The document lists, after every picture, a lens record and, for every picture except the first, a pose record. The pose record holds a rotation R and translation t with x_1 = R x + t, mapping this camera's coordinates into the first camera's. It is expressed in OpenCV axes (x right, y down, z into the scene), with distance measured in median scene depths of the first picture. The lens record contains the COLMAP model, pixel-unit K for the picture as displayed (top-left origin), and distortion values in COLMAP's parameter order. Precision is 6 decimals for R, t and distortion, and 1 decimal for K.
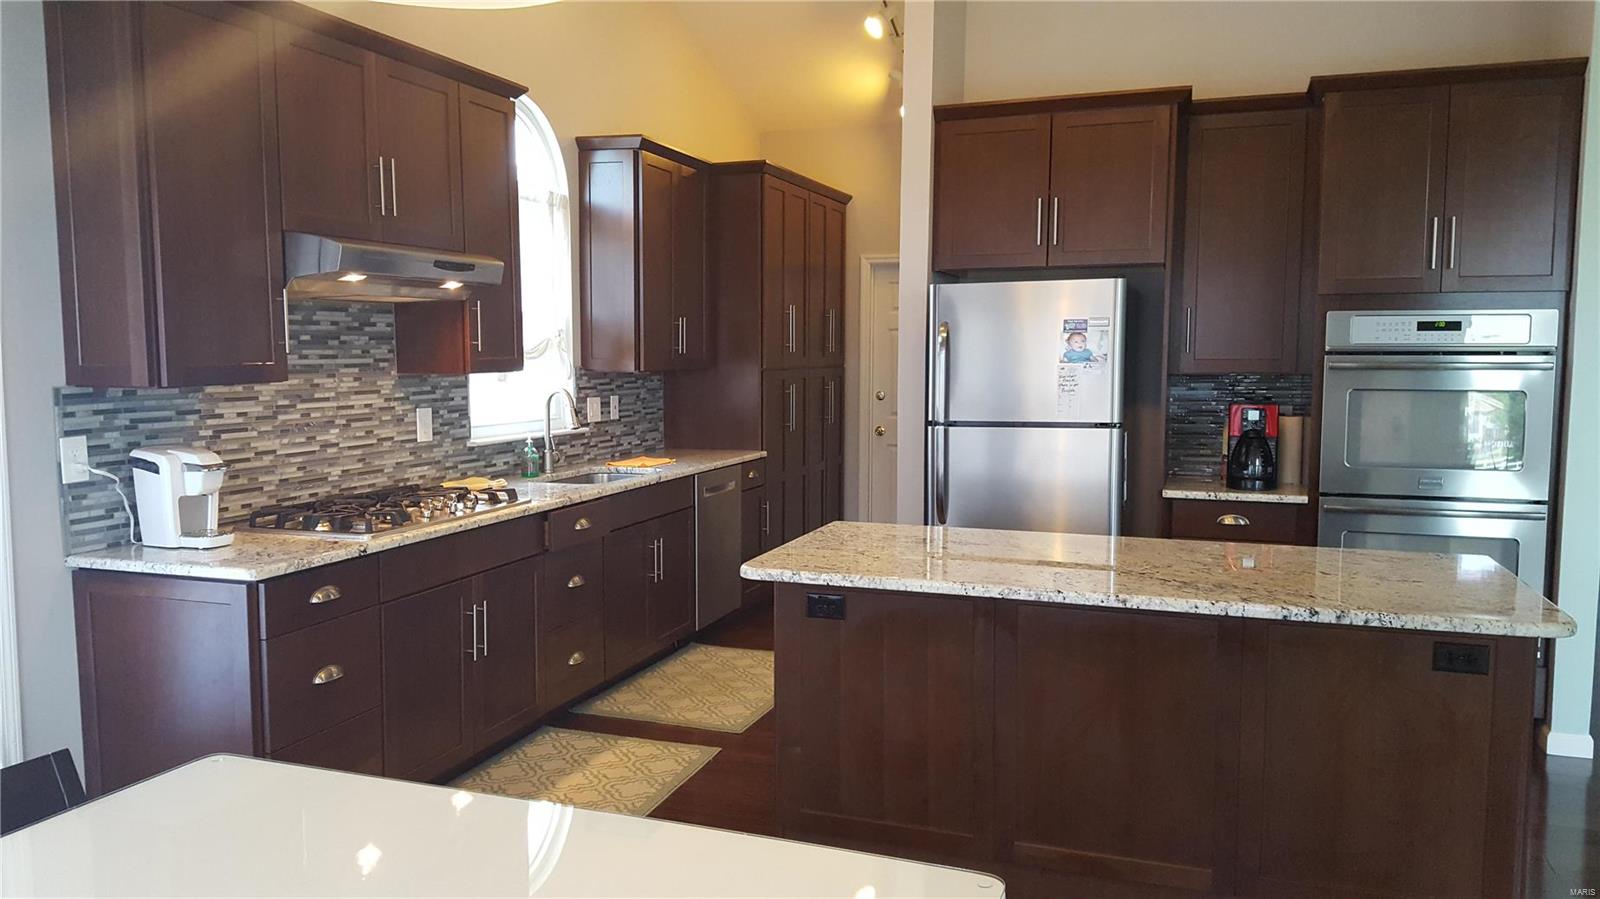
lens RADIAL K [[1164.1, 0, 793.4], [0, 1164.1, 445.7], [0, 0, 1]] dist [0.087418, -0.099780]
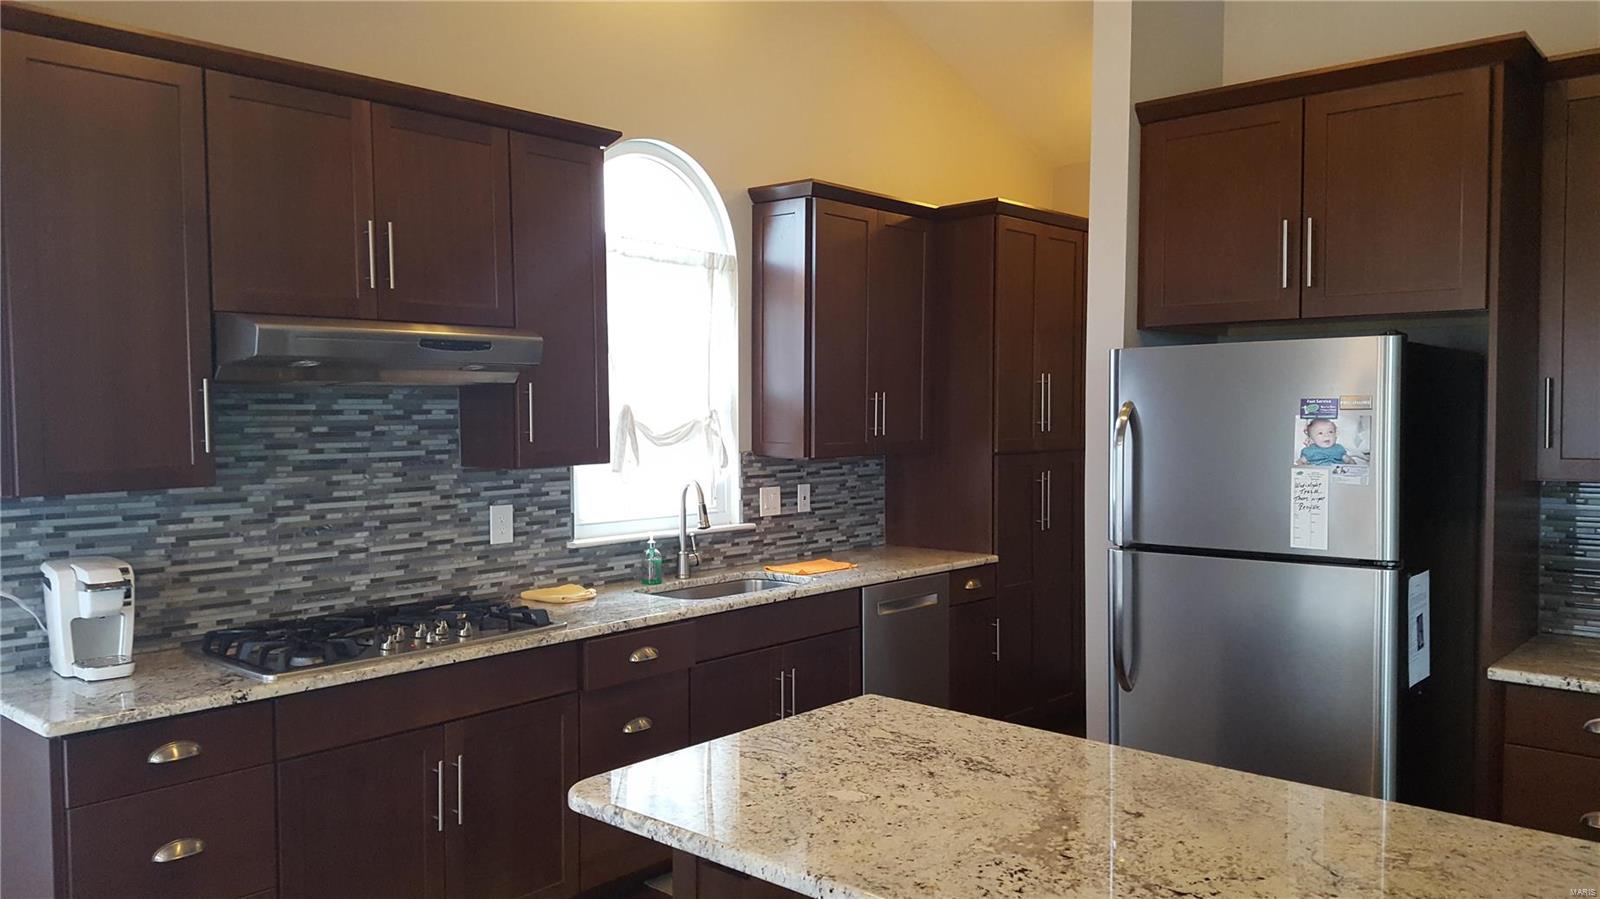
lens RADIAL K [[1164.1, 0, 800.9], [0, 1164.1, 452.1], [0, 0, 1]] dist [0.087418, -0.099780]
pose [[0.925615, 0.011337, -0.378296, 0.214993], [-0.028475, 0.998804, -0.039739, -0.042155], [0.377393, 0.047555, 0.924831, 0.270179]]
